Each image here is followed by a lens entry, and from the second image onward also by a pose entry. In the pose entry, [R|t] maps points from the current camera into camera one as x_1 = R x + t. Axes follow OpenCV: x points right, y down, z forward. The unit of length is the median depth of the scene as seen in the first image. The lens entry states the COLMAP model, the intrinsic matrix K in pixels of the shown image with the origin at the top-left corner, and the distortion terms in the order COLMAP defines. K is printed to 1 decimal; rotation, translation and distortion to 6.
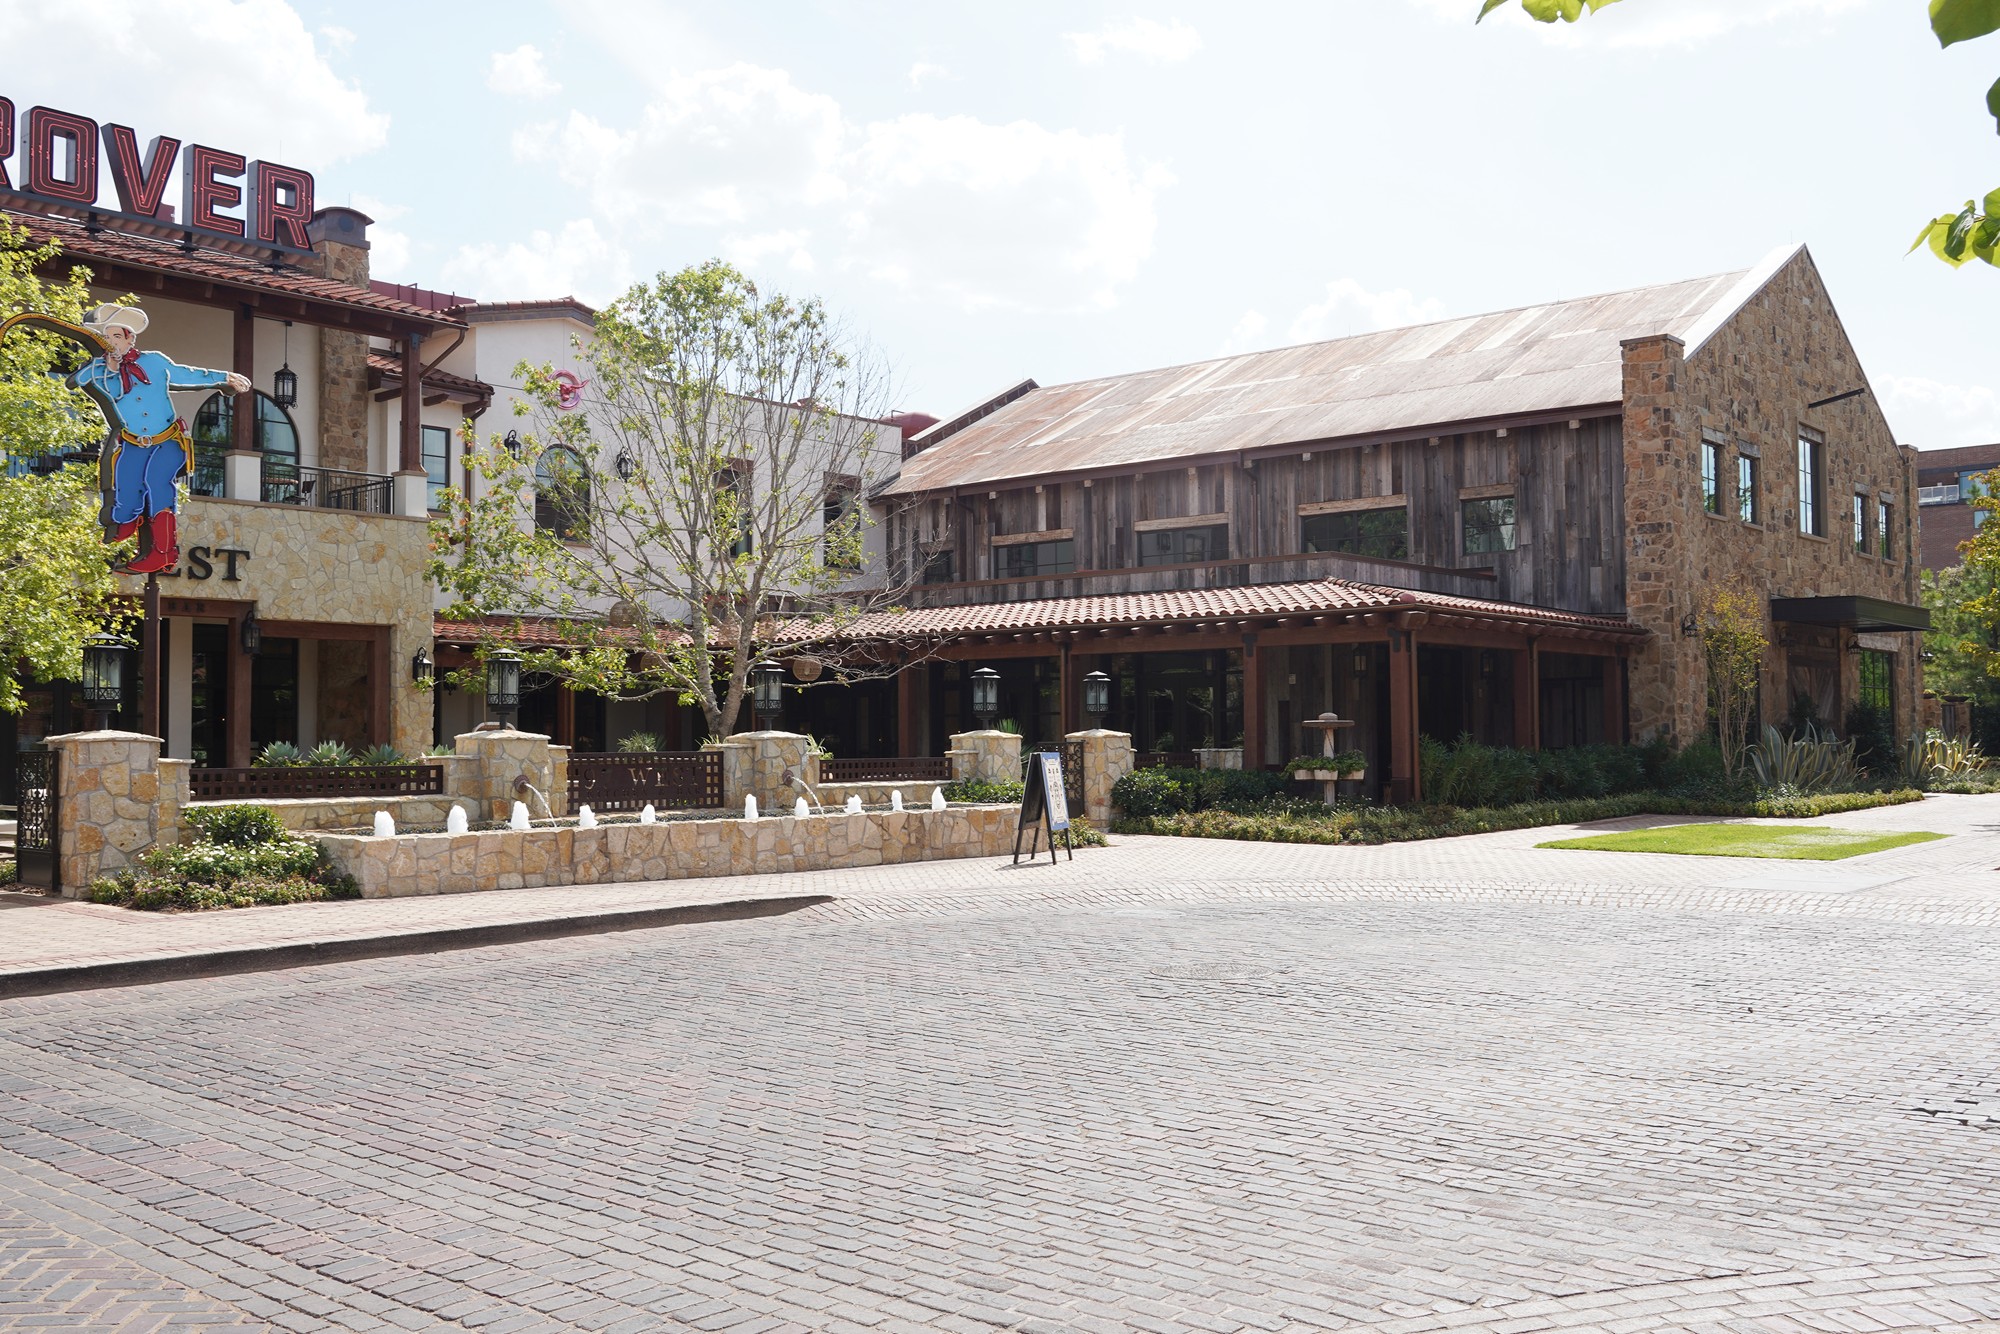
lens RADIAL K [[1794.1, 0, 1000.0], [0, 1794.1, 667.0], [0, 0, 1]] dist [-0.037267, 0.002190]
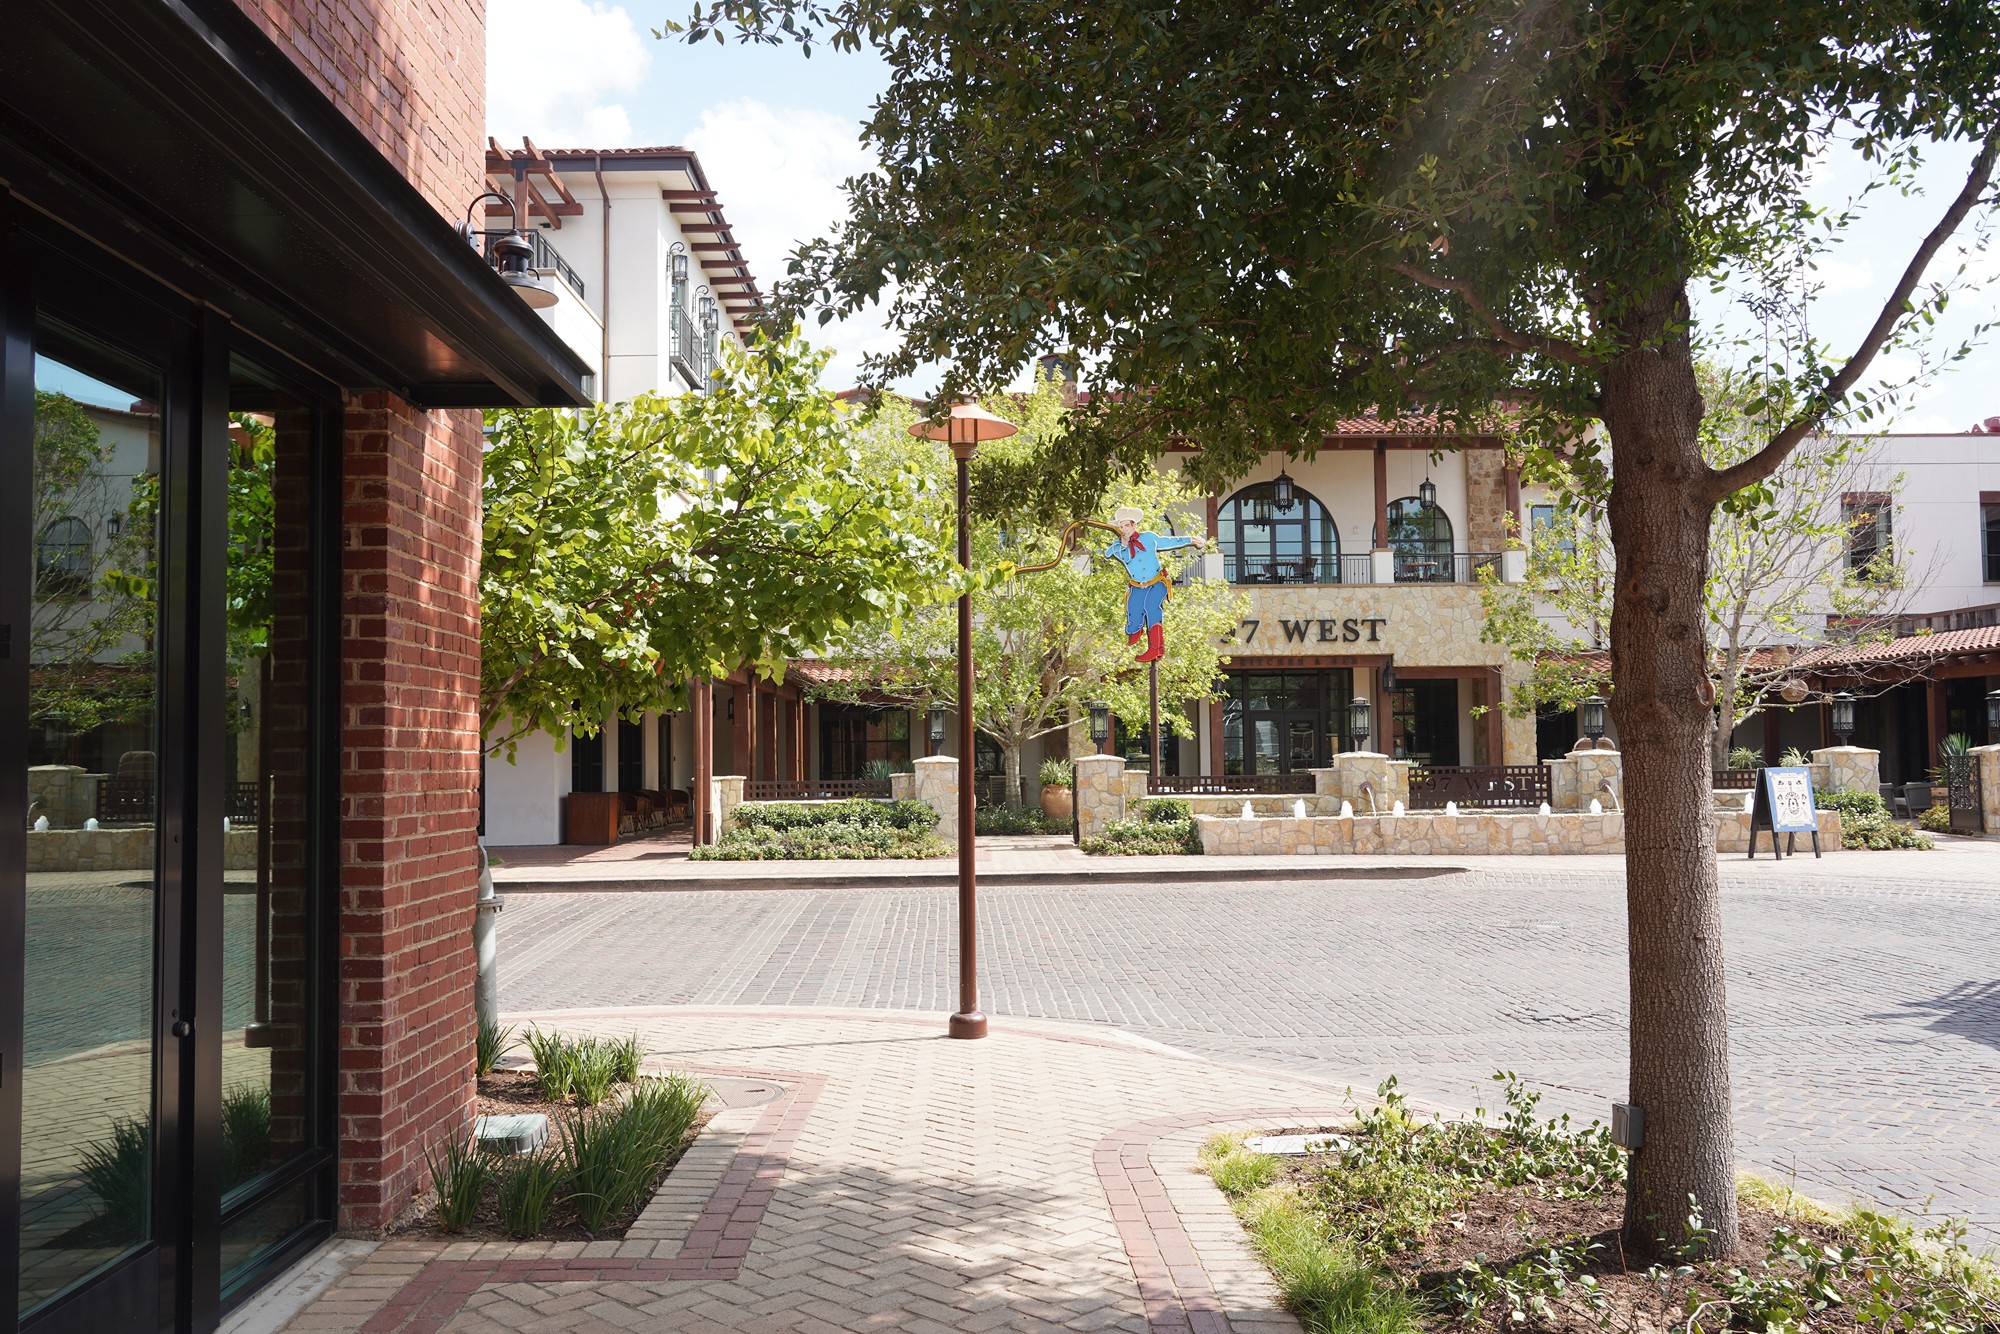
lens RADIAL K [[1587.8, 0, 1000.0], [0, 1587.8, 667.0], [0, 0, 1]] dist [0.002963, 0.002154]
pose [[0.665116, -0.041276, -0.745599, 0.485433], [0.036908, 0.999068, -0.022384, -0.015795], [0.745828, -0.012631, 0.666019, -0.105104]]
